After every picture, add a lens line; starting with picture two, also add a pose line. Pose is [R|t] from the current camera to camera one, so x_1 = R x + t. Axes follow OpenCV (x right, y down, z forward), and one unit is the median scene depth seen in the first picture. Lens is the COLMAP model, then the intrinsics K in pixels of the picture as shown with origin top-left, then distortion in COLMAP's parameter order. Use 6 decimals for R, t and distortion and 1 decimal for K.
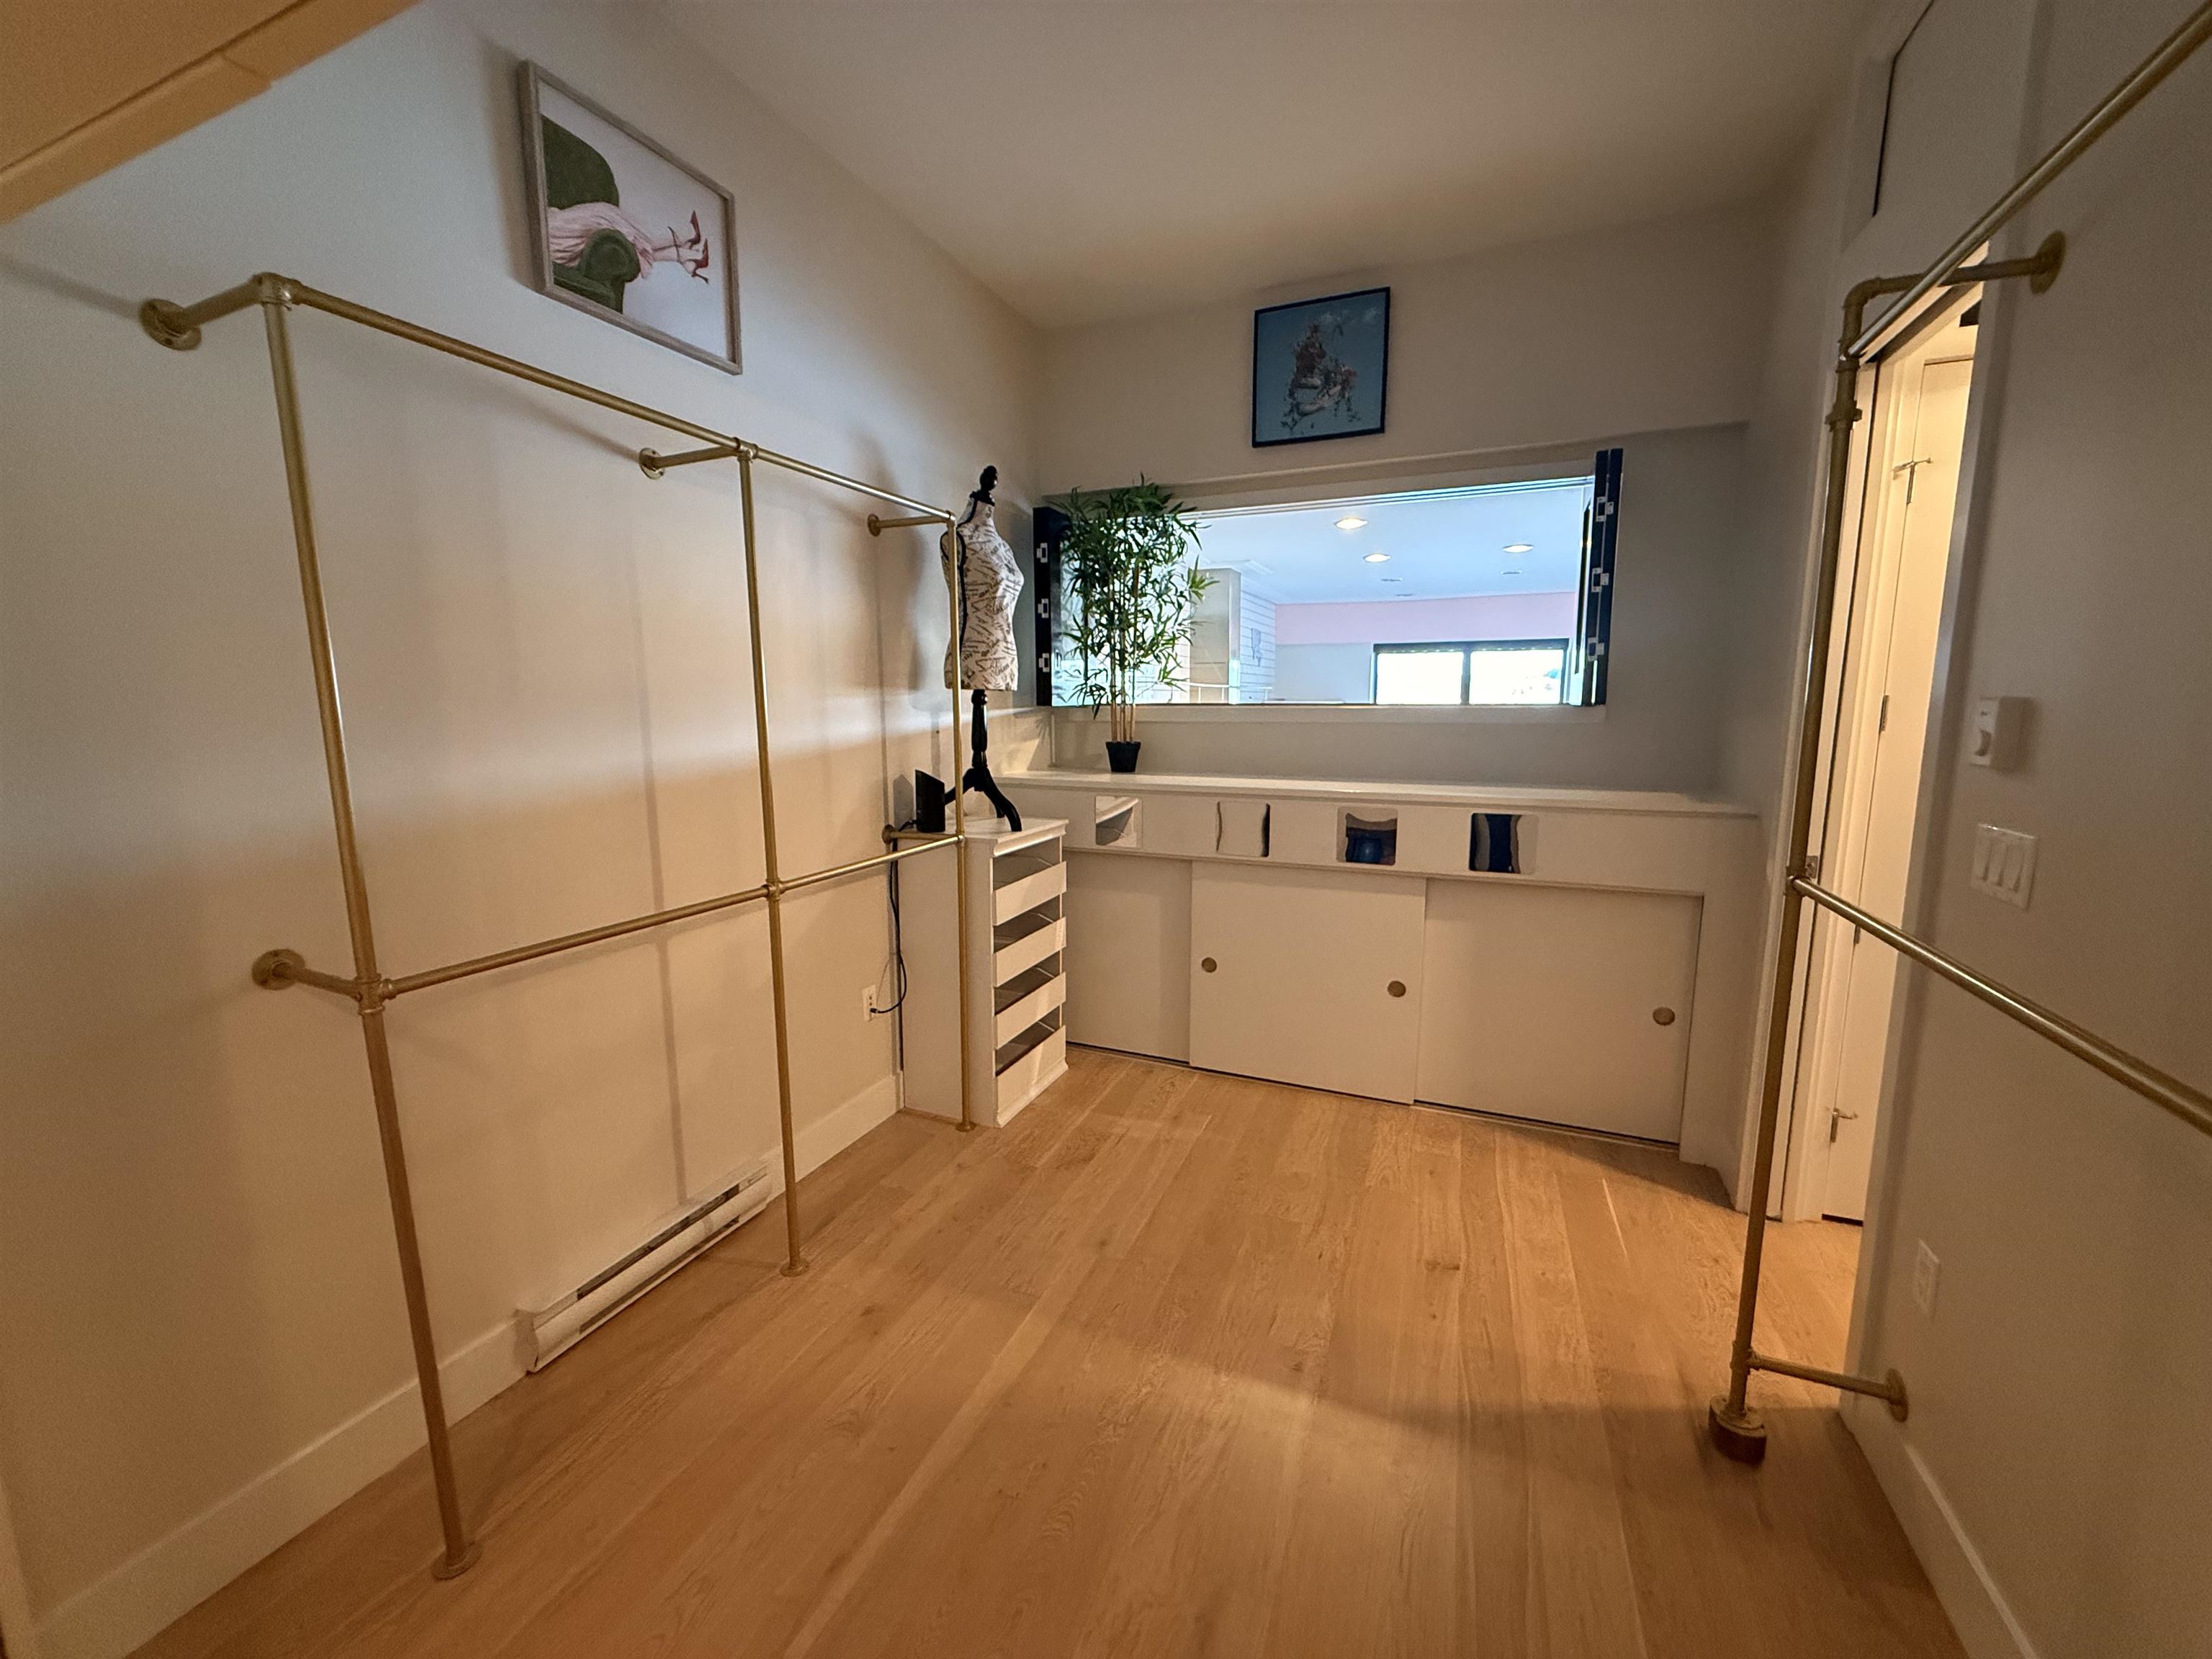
lens RADIAL K [[875.8, 0, 1102.5], [0, 875.8, 826.9], [0, 0, 1]] dist [-0.001864, -0.000598]
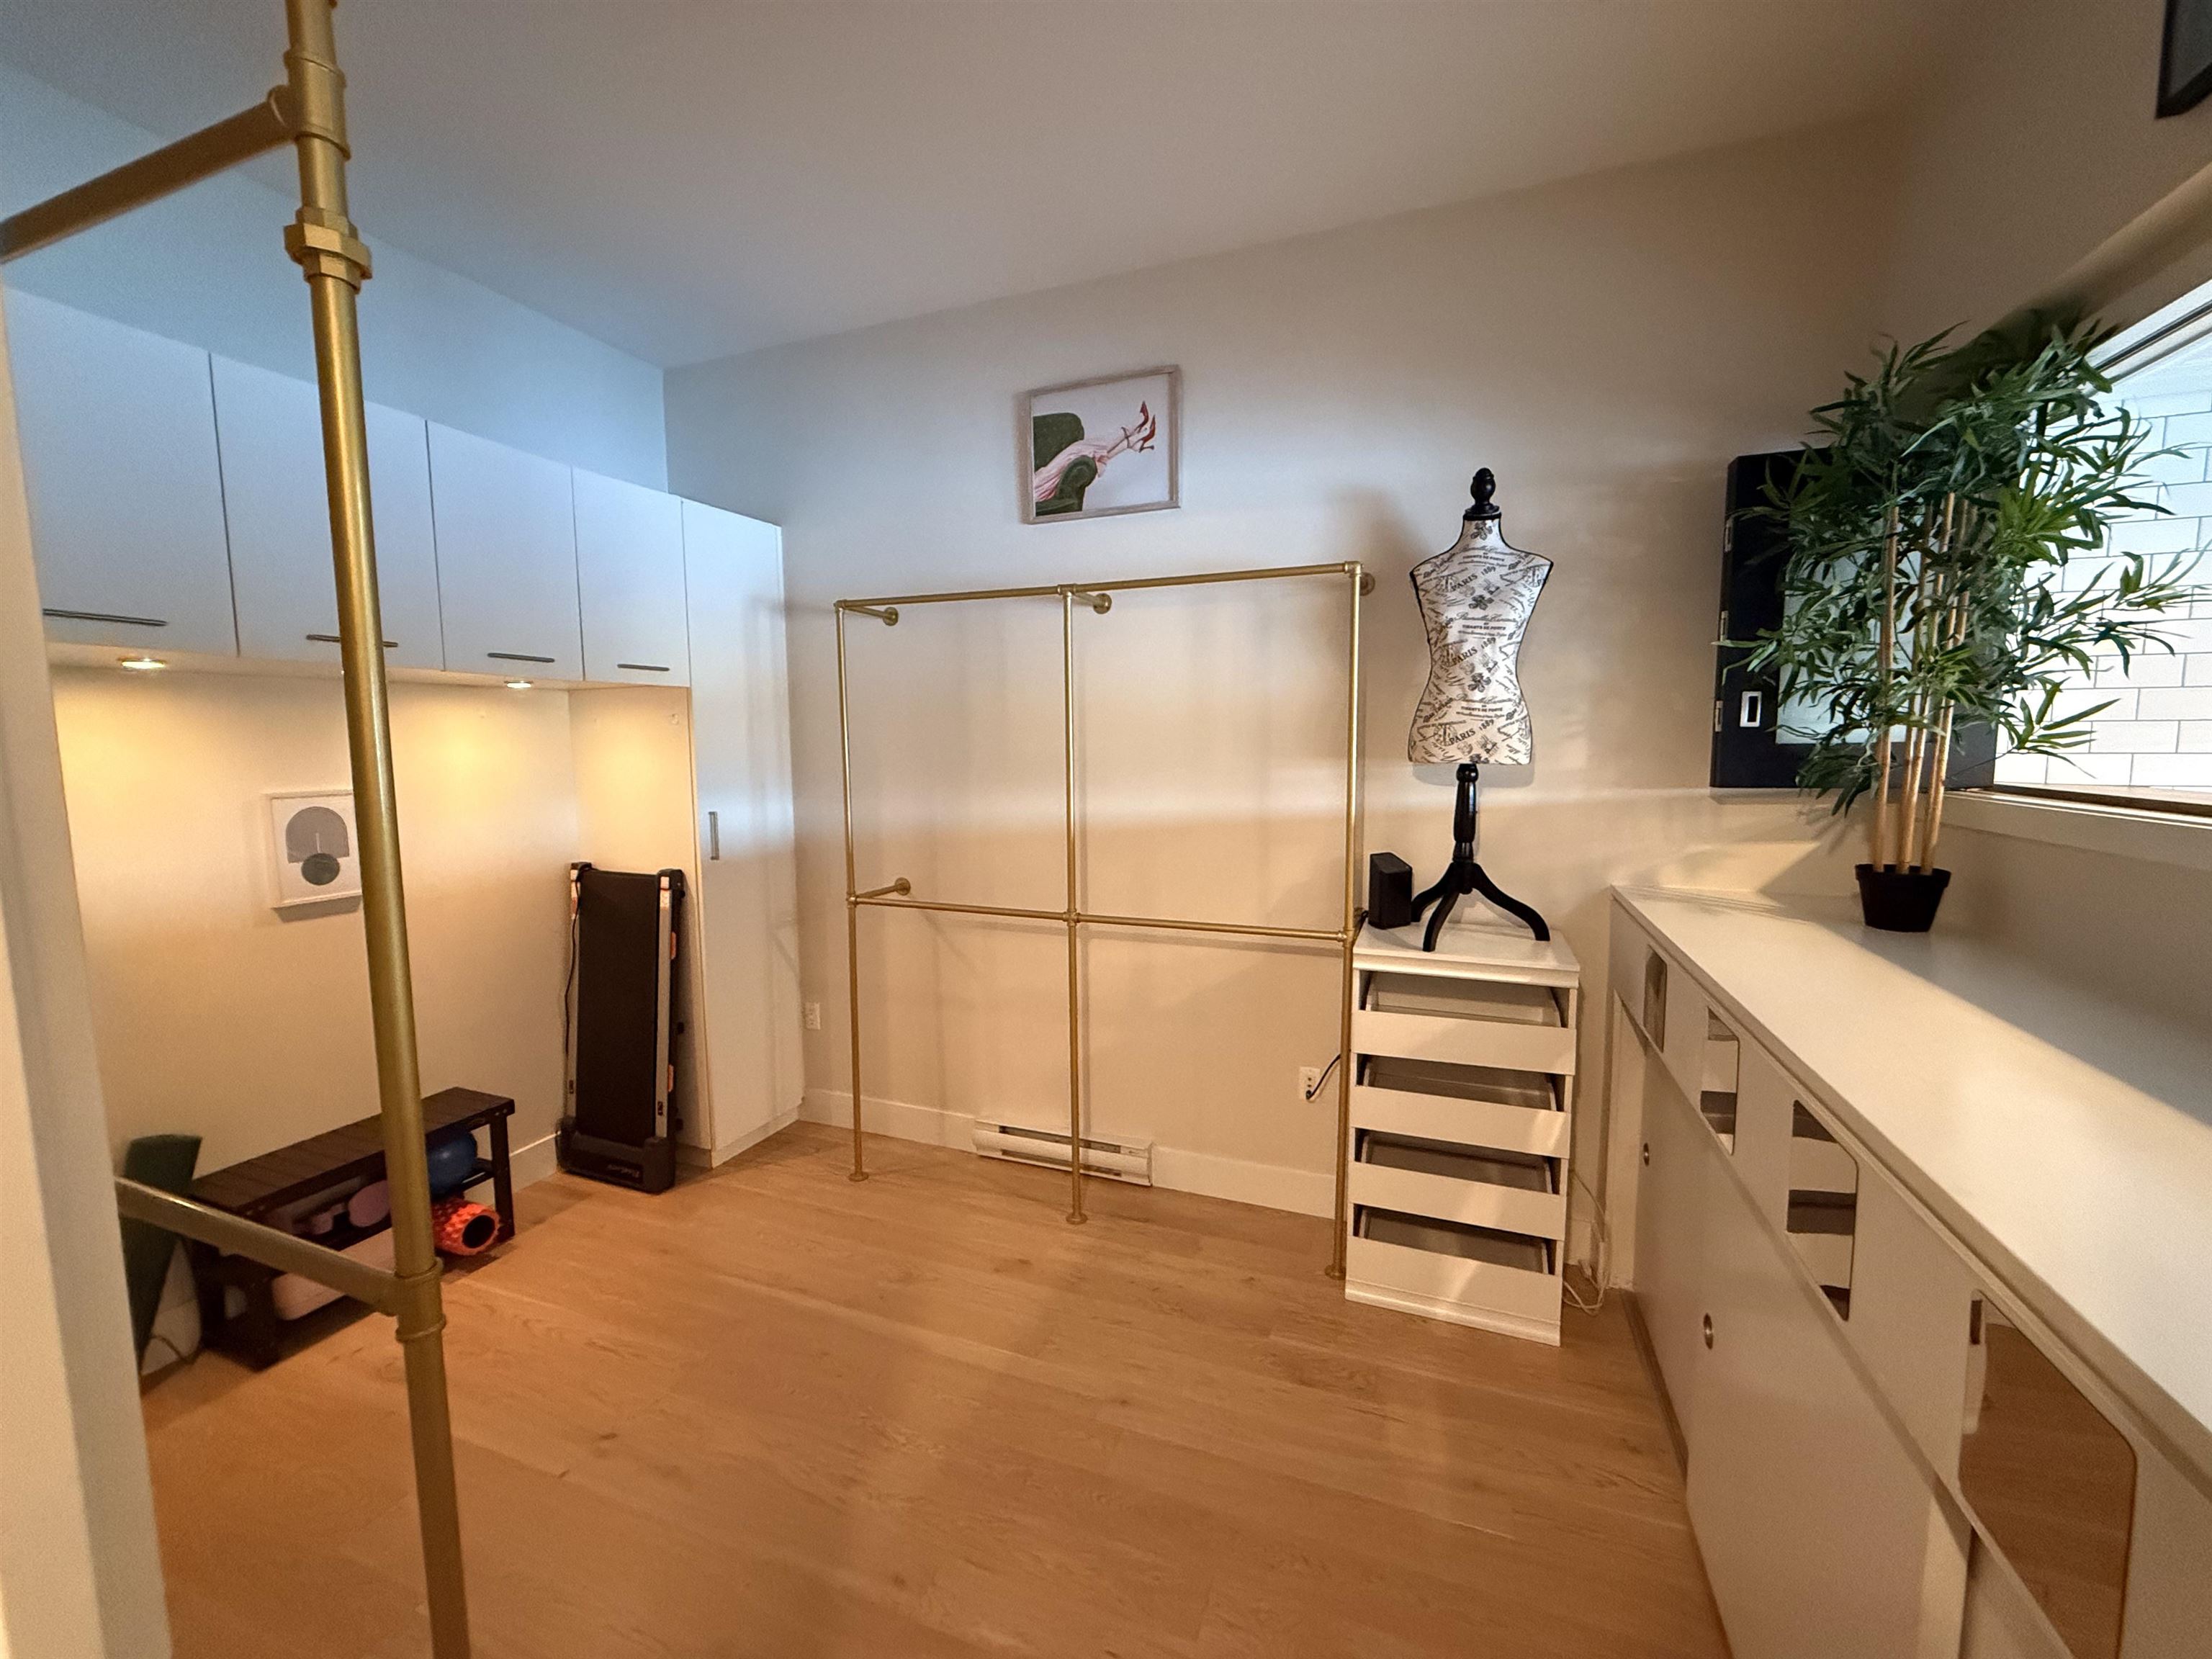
lens RADIAL K [[875.8, 0, 1105.2], [0, 875.8, 828.8], [0, 0, 1]] dist [-0.001864, -0.000598]
pose [[0.034225, 0.108018, -0.993560, 0.852258], [-0.132454, 0.985863, 0.102619, -0.188339], [0.990598, 0.128089, 0.048048, 0.908264]]
